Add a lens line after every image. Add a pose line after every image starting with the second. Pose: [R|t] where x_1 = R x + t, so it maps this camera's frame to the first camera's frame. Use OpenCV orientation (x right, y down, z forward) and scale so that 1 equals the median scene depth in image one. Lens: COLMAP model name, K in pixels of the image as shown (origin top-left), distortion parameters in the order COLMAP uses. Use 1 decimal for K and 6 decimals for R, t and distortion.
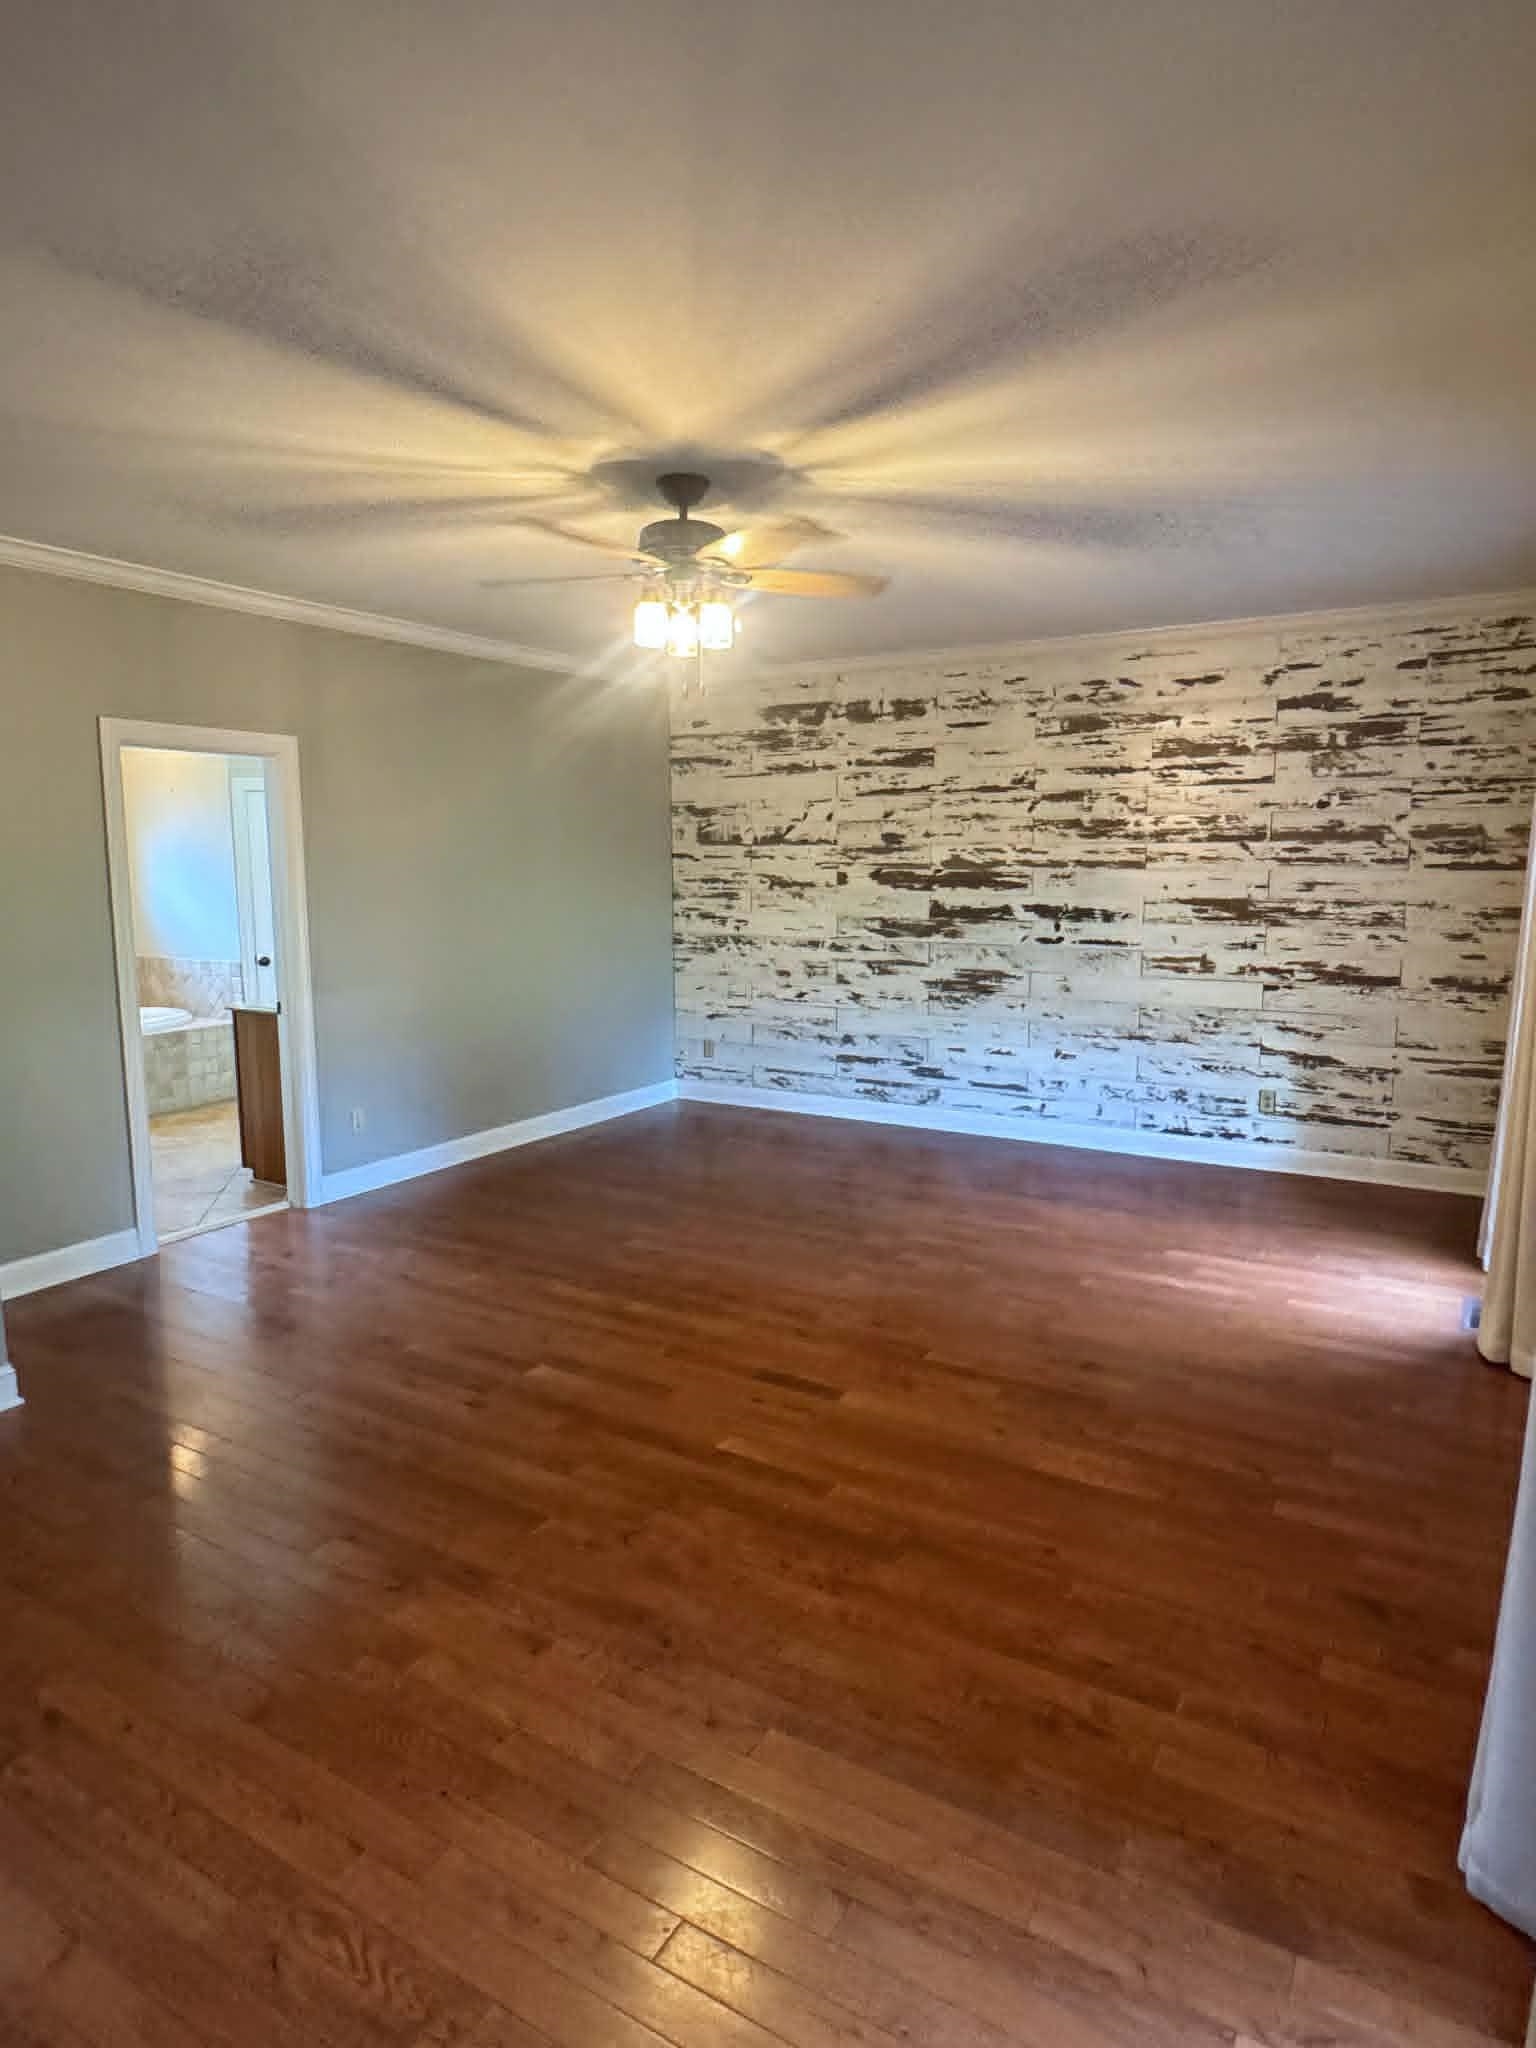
lens RADIAL K [[1198.7, 0, 774.3], [0, 1198.7, 1029.2], [0, 0, 1]] dist [0.004472, -0.000905]
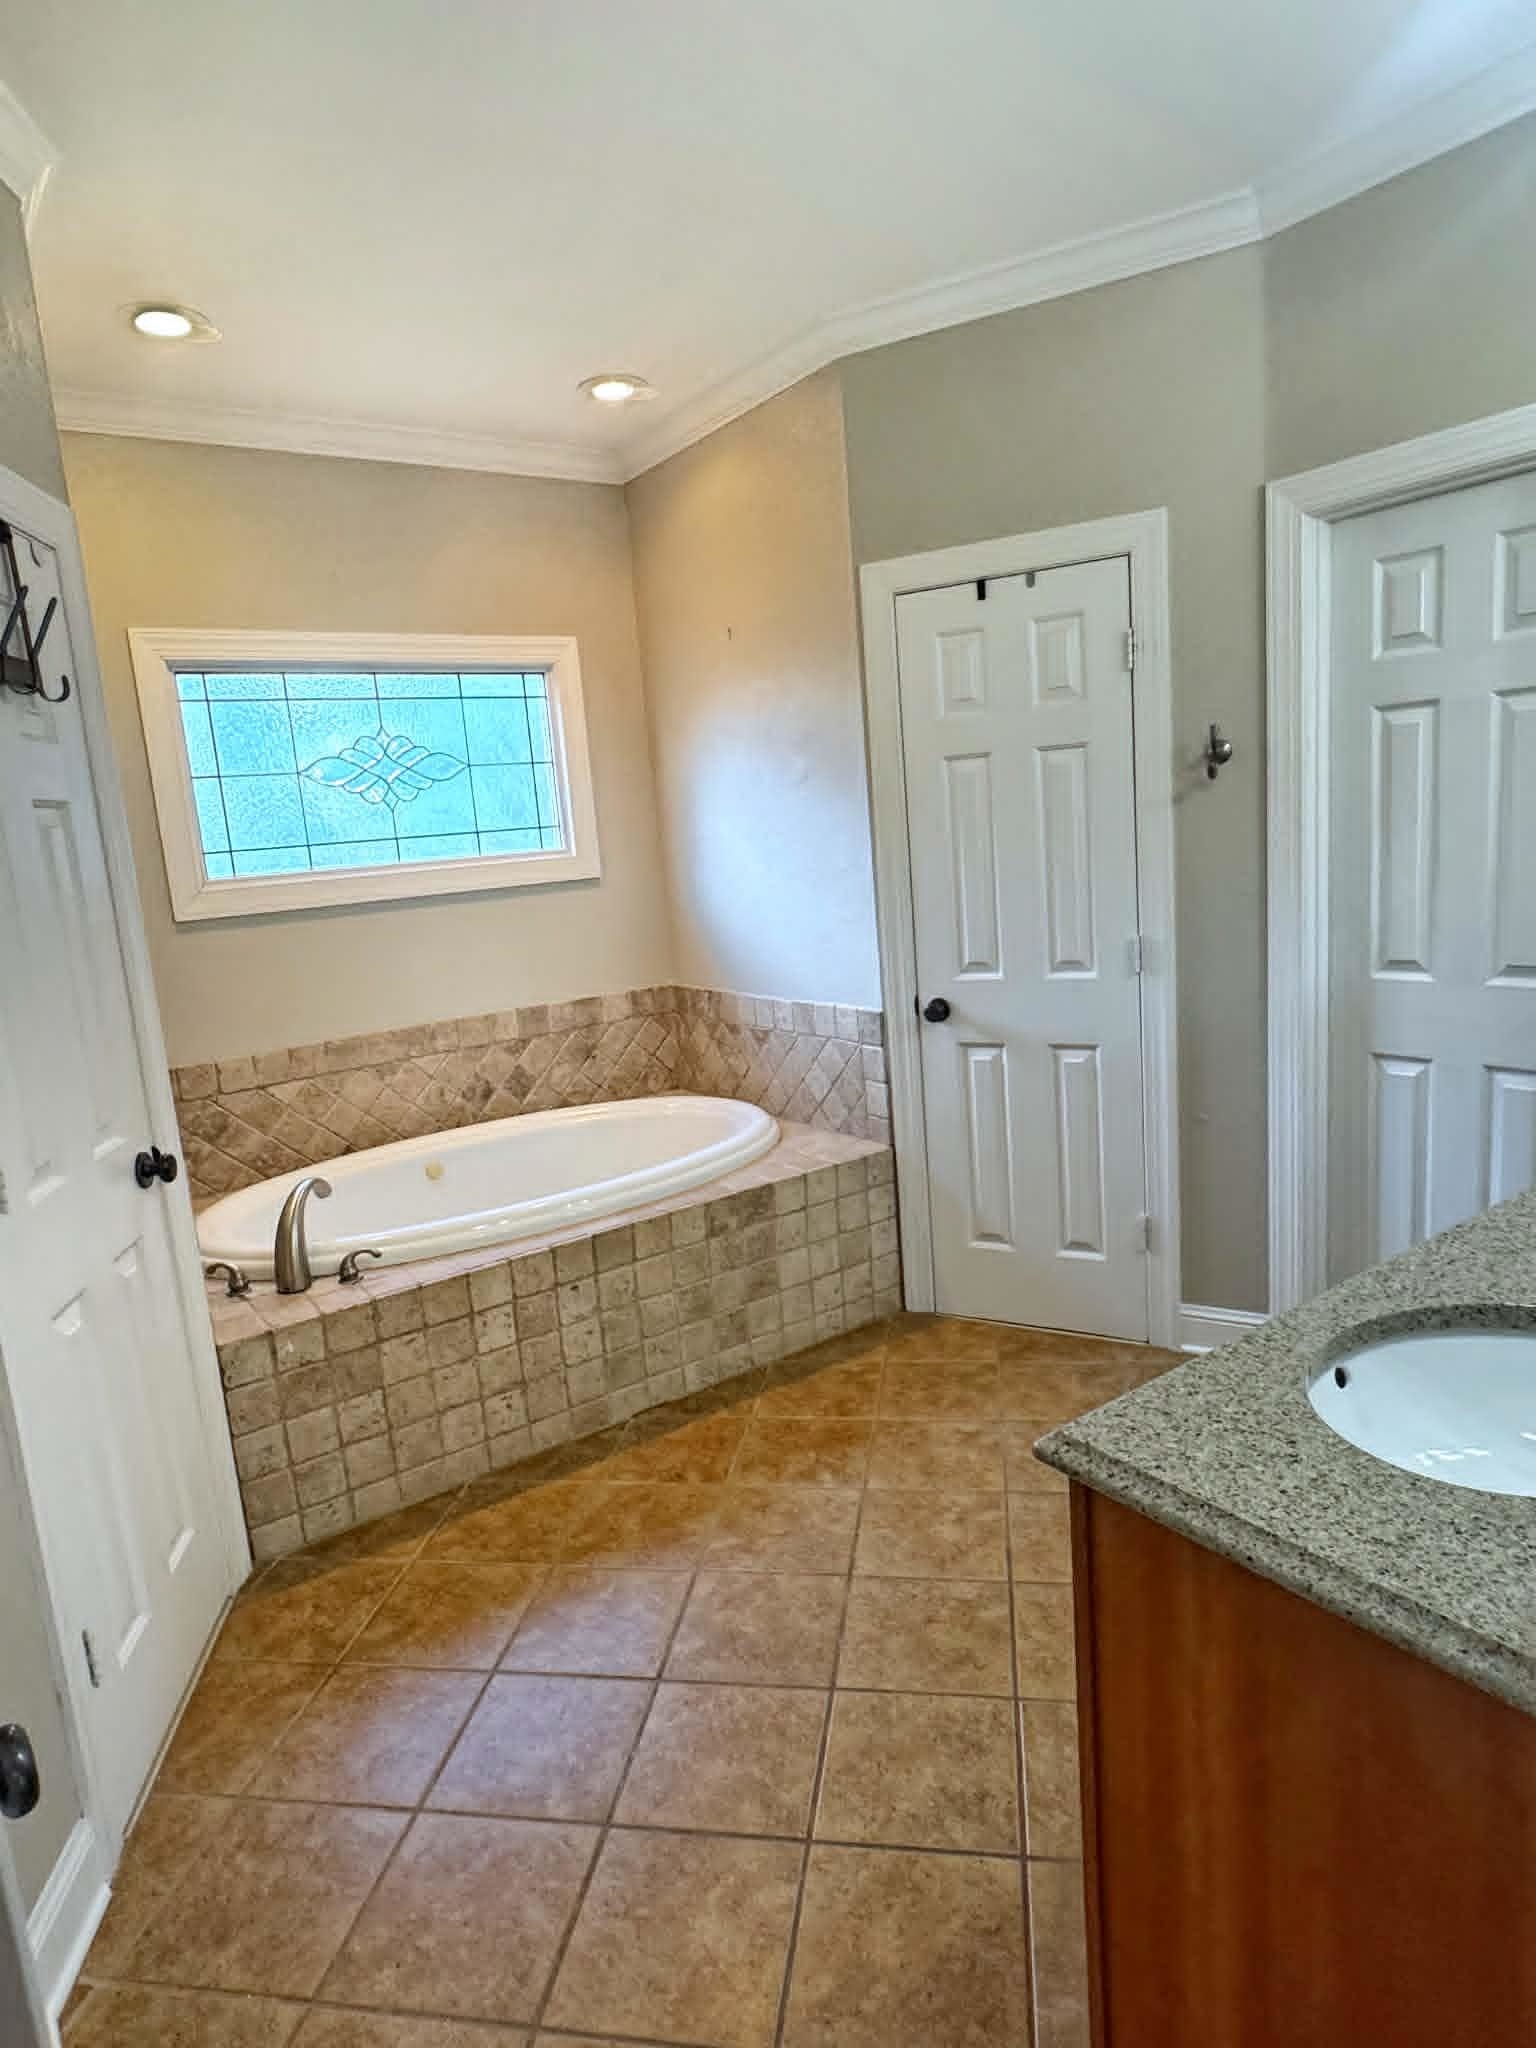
lens RADIAL K [[1198.7, 0, 769.3], [0, 1198.7, 1026.1], [0, 0, 1]] dist [0.004472, -0.000905]
pose [[0.911872, -0.001601, -0.410472, -0.315481], [0.025960, 0.998215, 0.053777, -0.076572], [0.409653, -0.059694, 0.910286, 0.613892]]
